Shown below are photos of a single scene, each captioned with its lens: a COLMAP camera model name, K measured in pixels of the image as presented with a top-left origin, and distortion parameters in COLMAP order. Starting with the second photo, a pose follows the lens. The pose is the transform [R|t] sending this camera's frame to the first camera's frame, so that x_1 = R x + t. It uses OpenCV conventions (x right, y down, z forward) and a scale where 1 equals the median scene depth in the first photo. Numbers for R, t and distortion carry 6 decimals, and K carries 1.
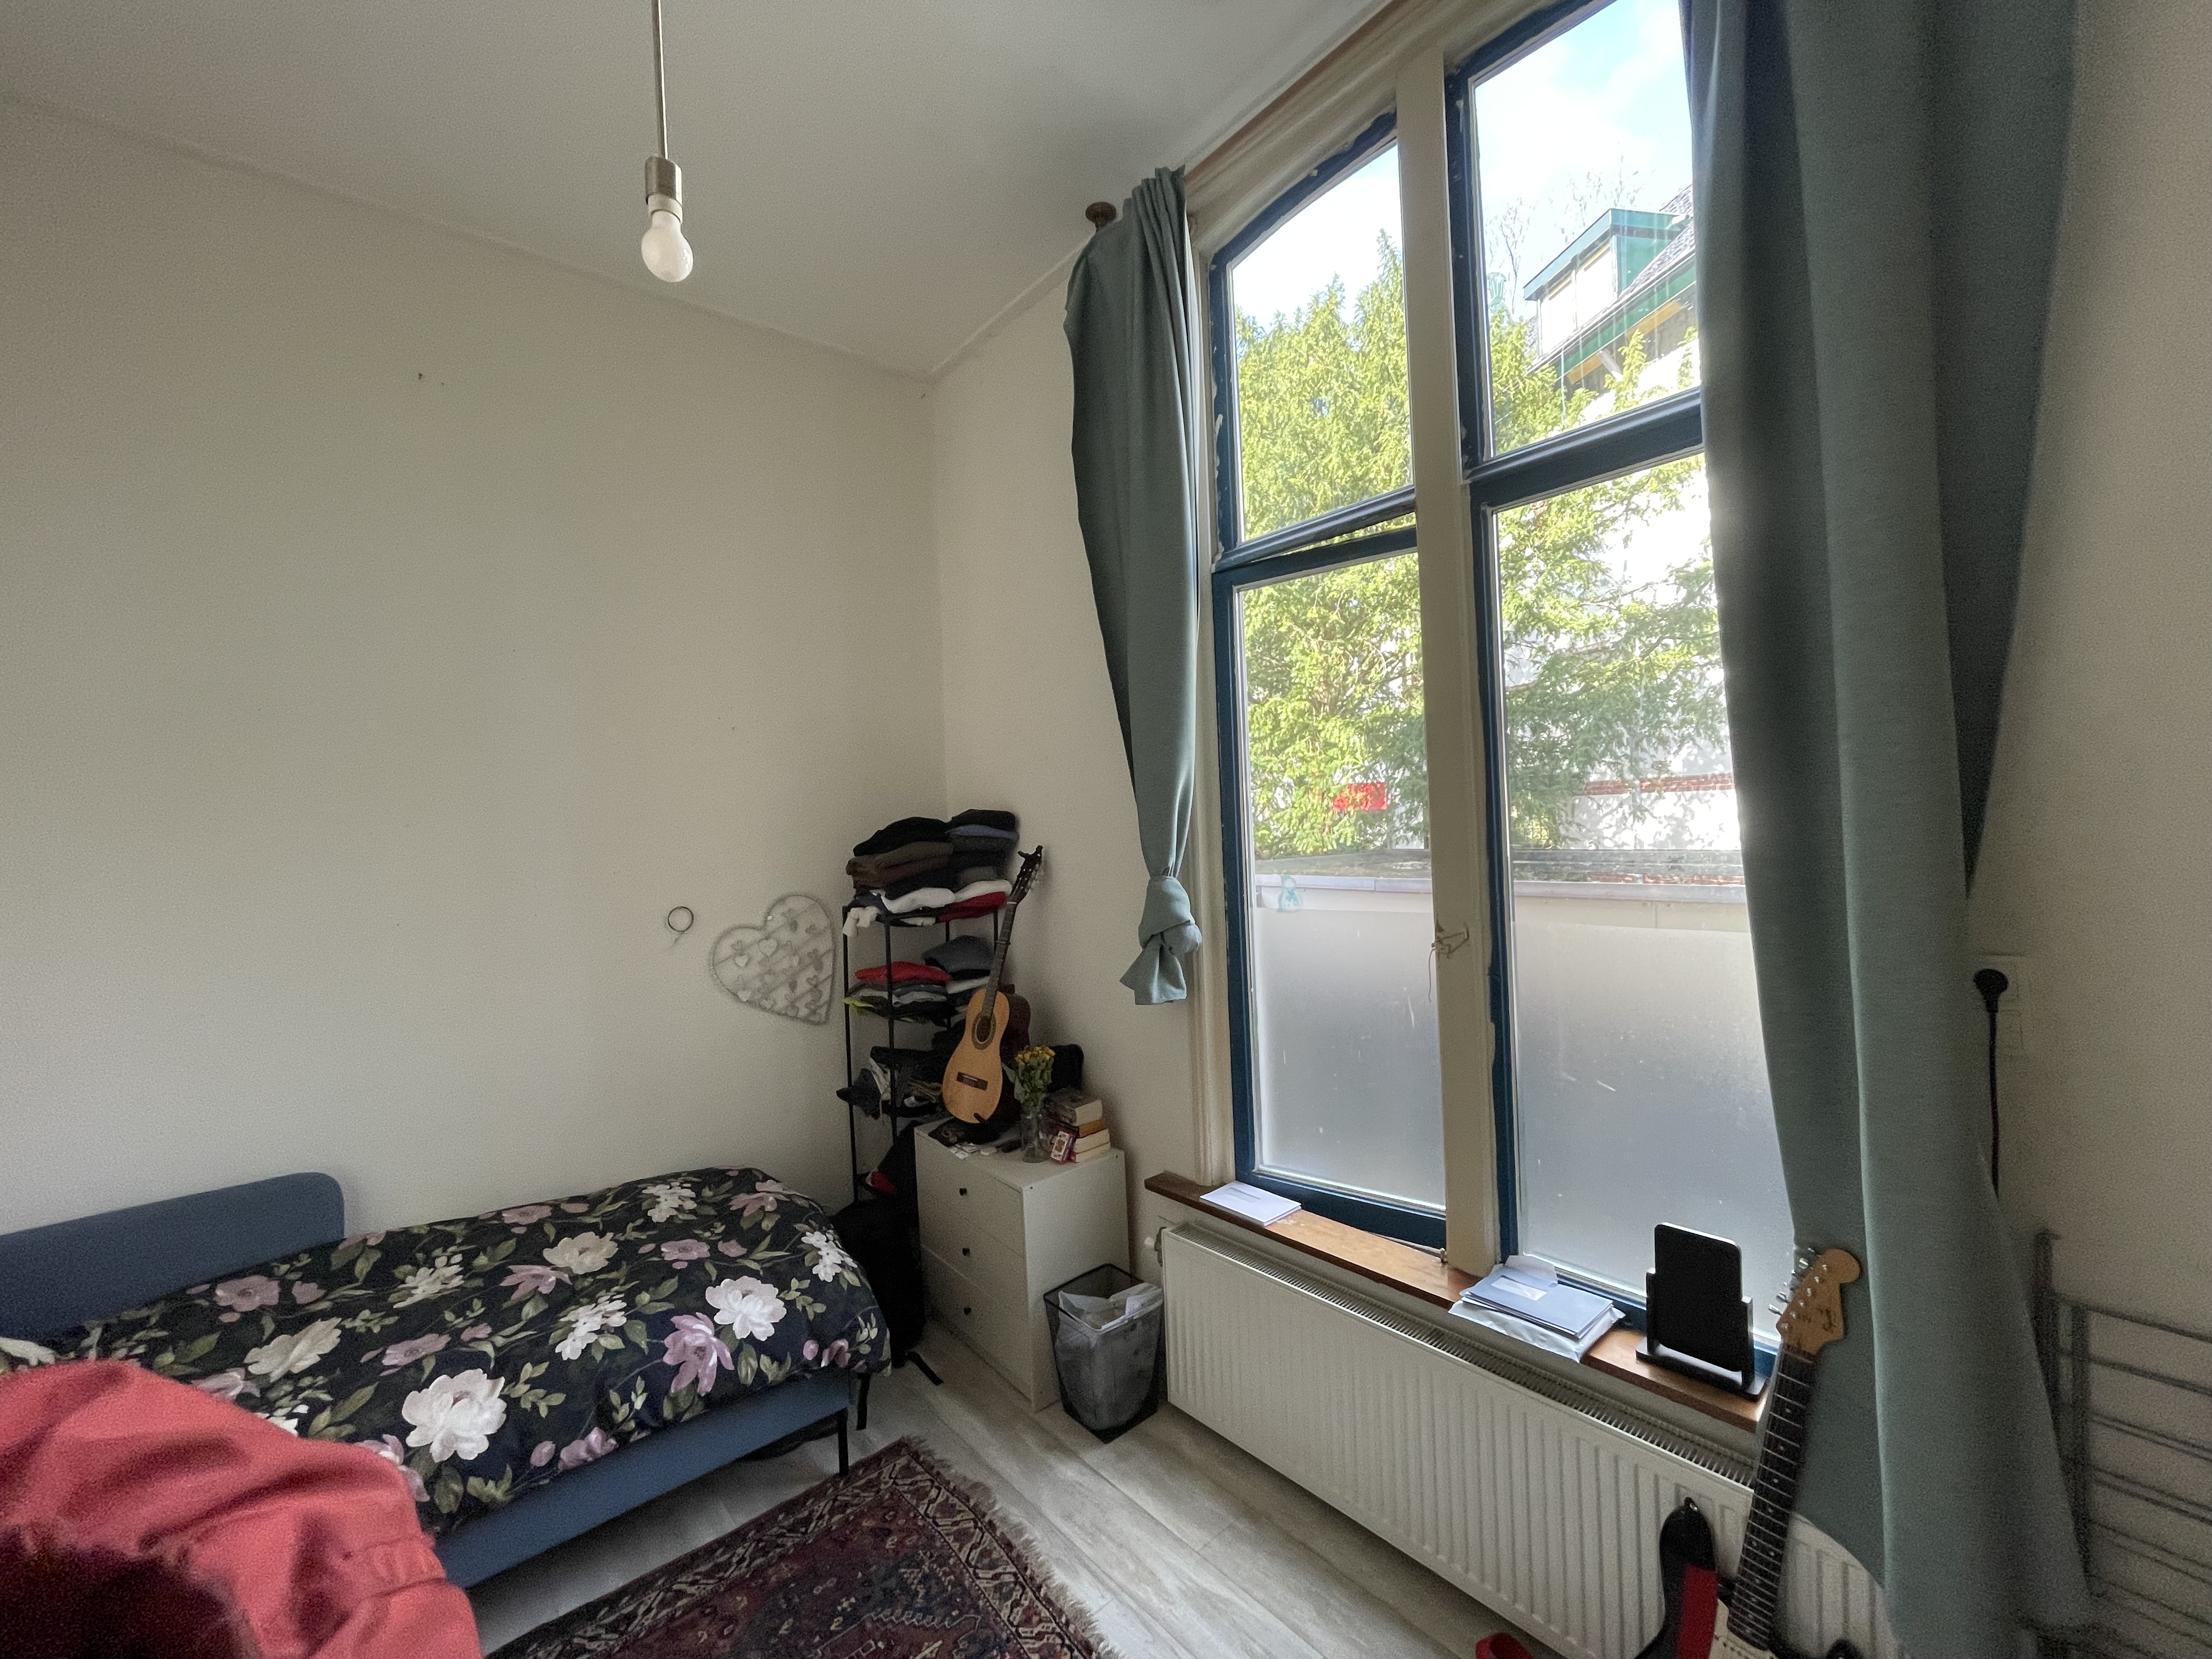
lens RADIAL K [[899.3, 0, 1091.1], [0, 899.3, 832.4], [0, 0, 1]] dist [0.001291, 0.000448]
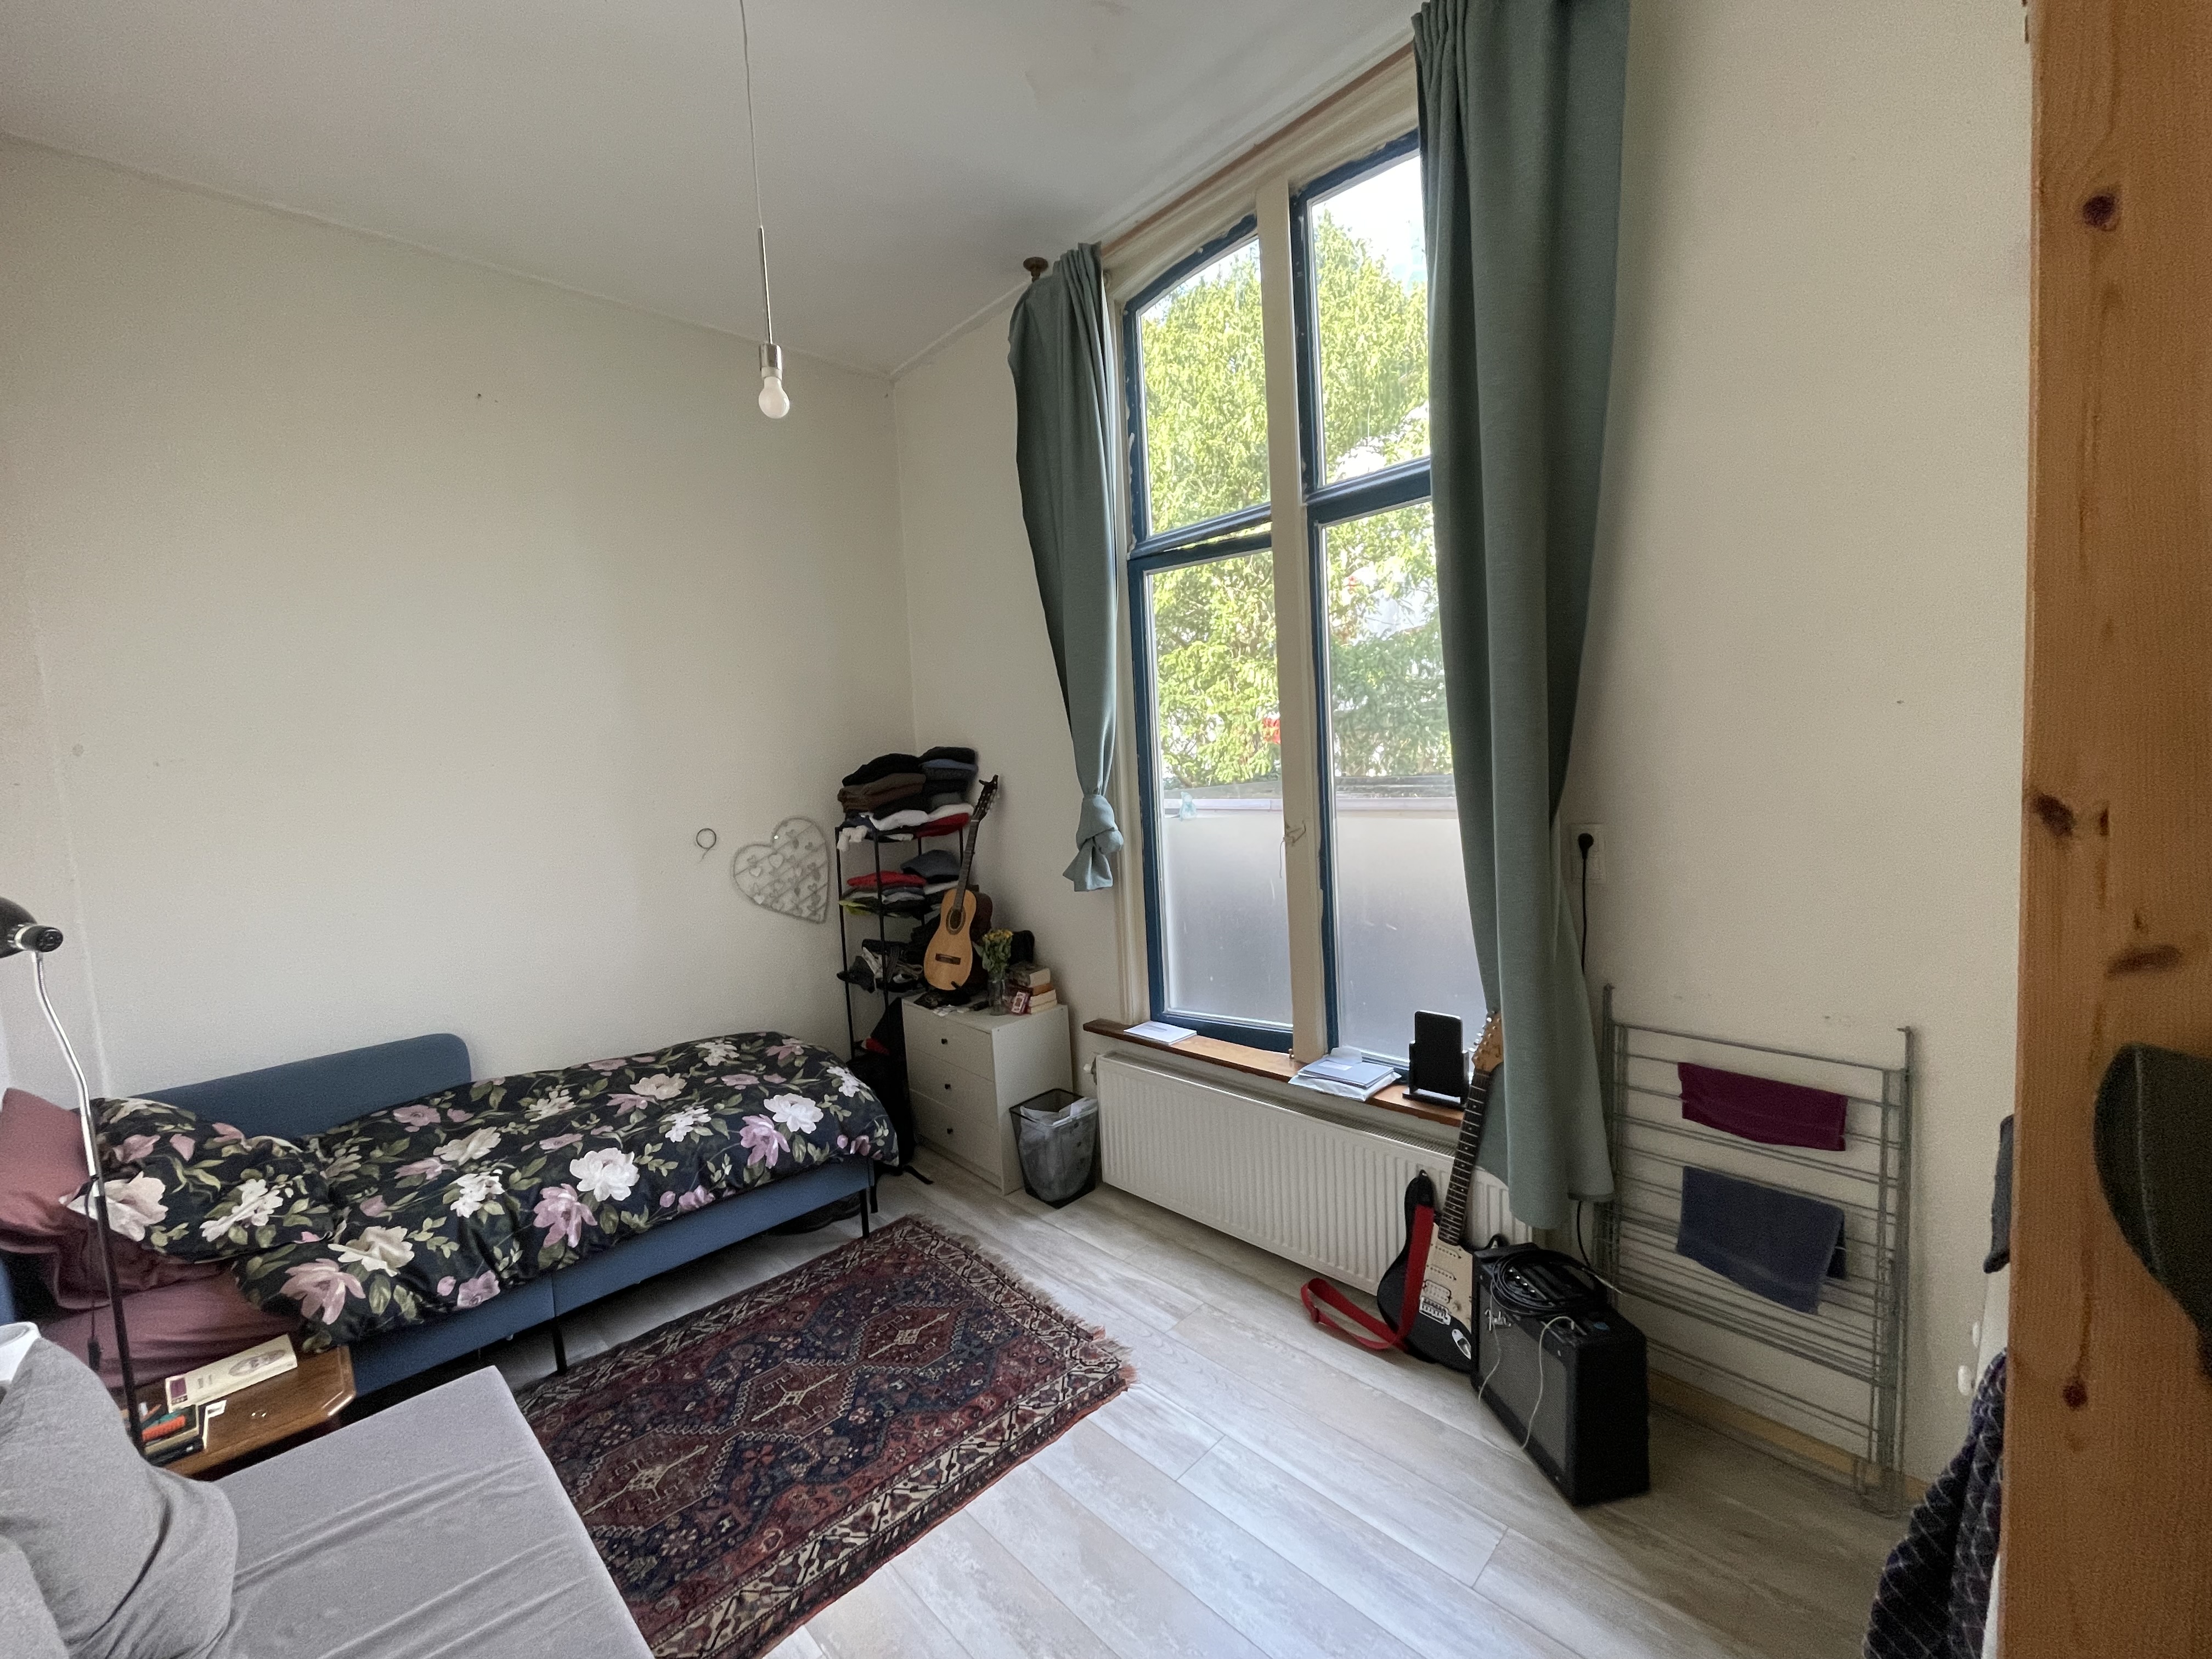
lens RADIAL K [[895.4, 0, 1092.2], [0, 895.4, 823.4], [0, 0, 1]] dist [-0.000304, -0.000313]
pose [[0.997473, -0.020024, 0.068173, -0.012797], [0.015822, 0.997973, 0.061639, 0.009791], [-0.069269, -0.060405, 0.995768, -0.330472]]
